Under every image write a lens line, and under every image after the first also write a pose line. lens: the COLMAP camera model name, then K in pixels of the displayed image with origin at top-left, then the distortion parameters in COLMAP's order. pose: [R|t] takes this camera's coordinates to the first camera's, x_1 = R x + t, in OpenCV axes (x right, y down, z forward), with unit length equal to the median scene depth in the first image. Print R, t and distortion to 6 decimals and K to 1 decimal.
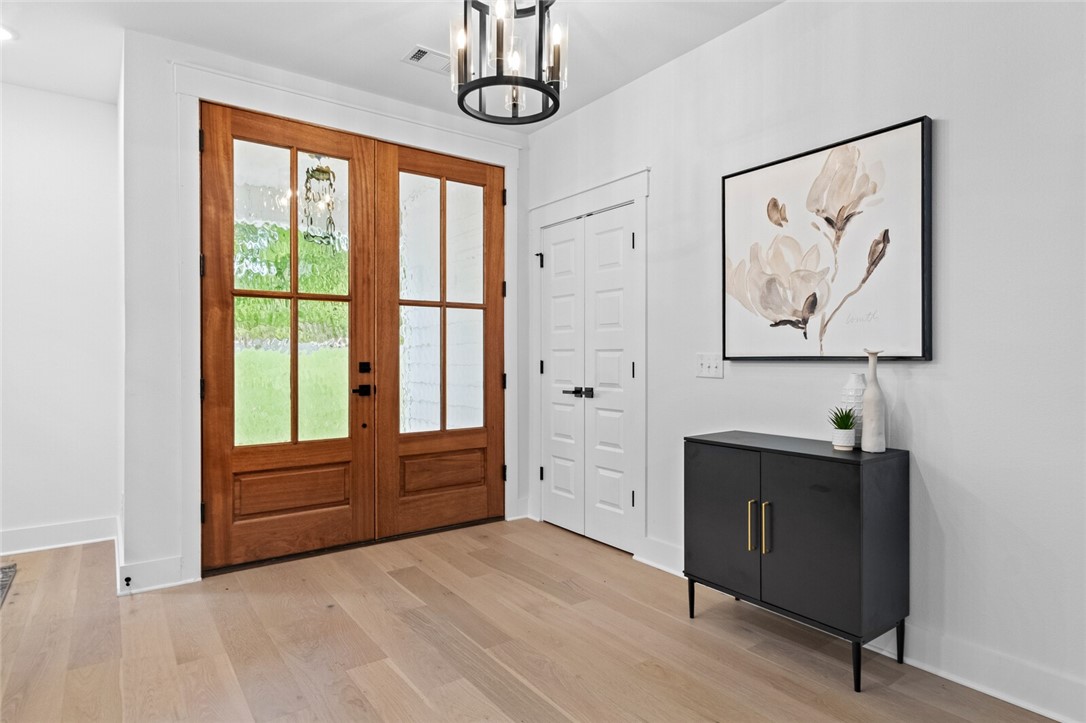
lens RADIAL K [[601.5, 0, 543.5], [0, 601.5, 359.5], [0, 0, 1]] dist [0.001226, 0.004075]
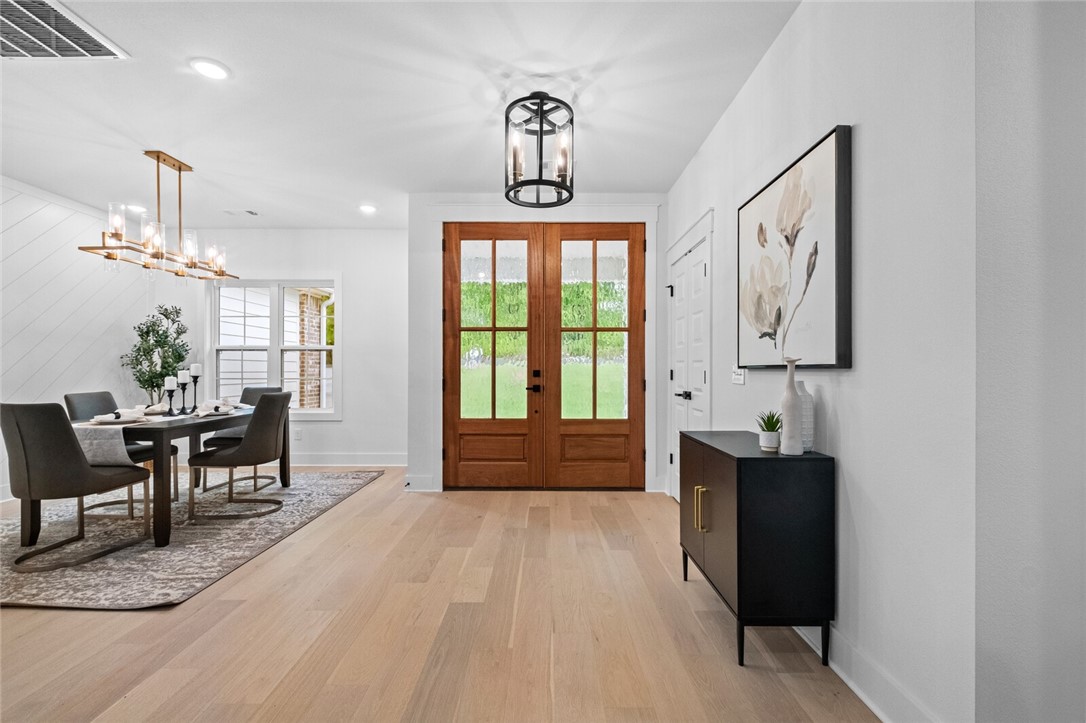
lens RADIAL K [[472.3, 0, 542.5], [0, 472.3, 368.4], [0, 0, 1]] dist [0.002834, -0.004050]
pose [[0.804033, 0.002563, -0.594579, 0.490524], [-0.005919, 0.999976, -0.003694, 0.005340], [0.594556, 0.006490, 0.804028, 0.050636]]
